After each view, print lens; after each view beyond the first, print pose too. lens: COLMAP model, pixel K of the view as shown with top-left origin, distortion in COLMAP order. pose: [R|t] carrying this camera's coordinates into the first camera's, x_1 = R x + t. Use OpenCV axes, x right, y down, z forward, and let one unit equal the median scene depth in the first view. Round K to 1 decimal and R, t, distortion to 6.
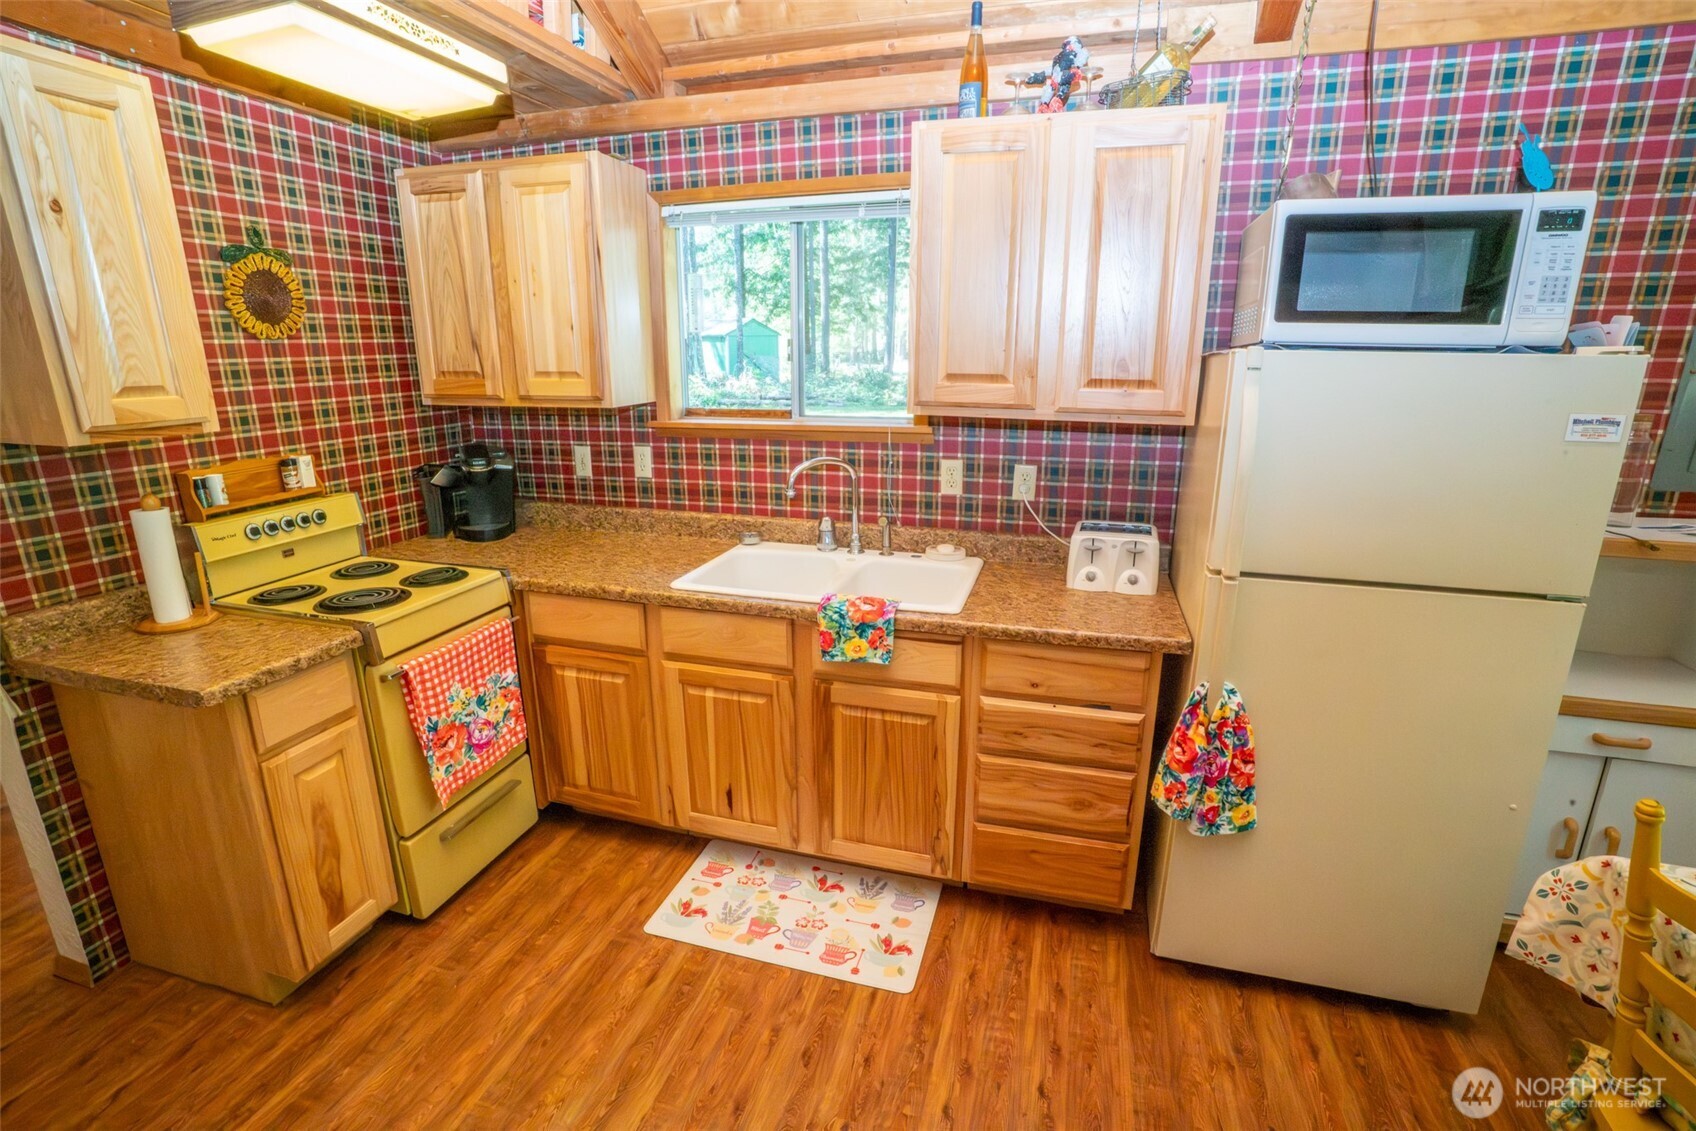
lens RADIAL K [[775.1, 0, 859.6], [0, 775.1, 558.8], [0, 0, 1]] dist [-0.040935, 0.010959]
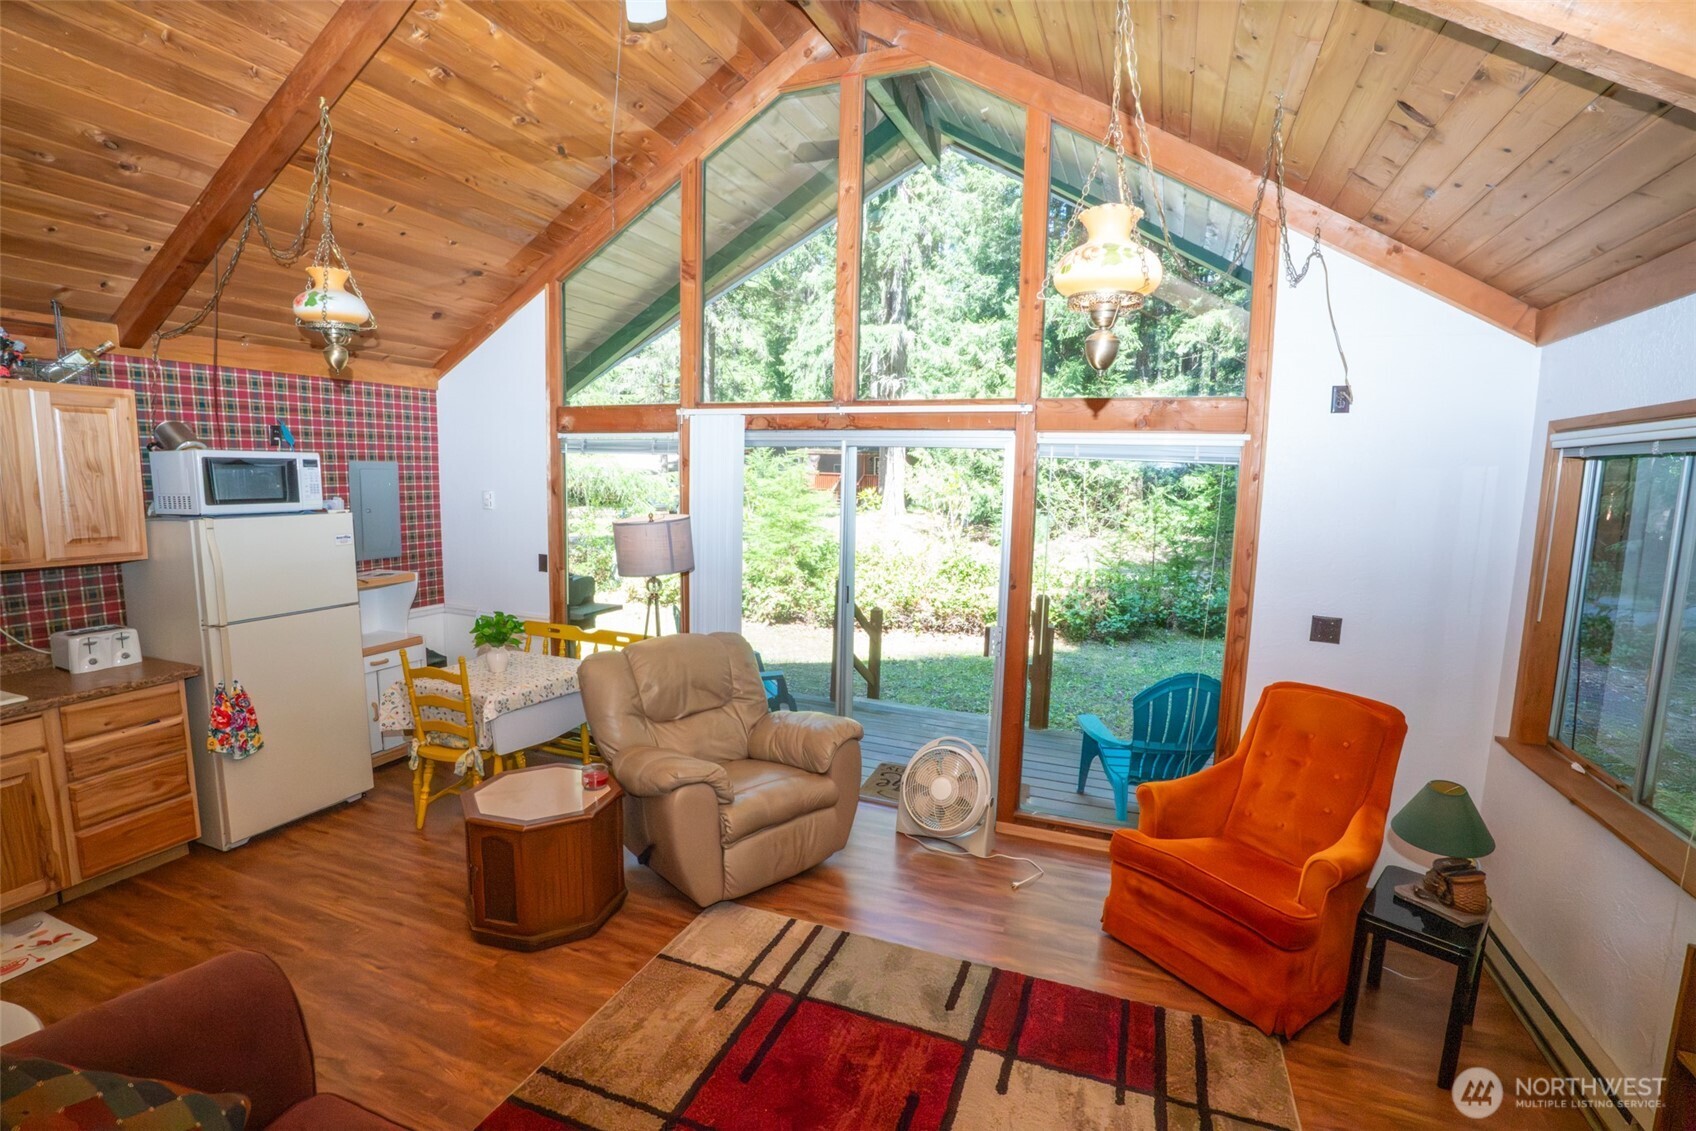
lens RADIAL K [[775.1, 0, 856.1], [0, 775.1, 565.0], [0, 0, 1]] dist [-0.040935, 0.010959]
pose [[0.092639, -0.121402, 0.988271, -1.284551], [0.240165, 0.965959, 0.096149, 0.073643], [-0.966302, 0.228441, 0.118642, -0.883709]]
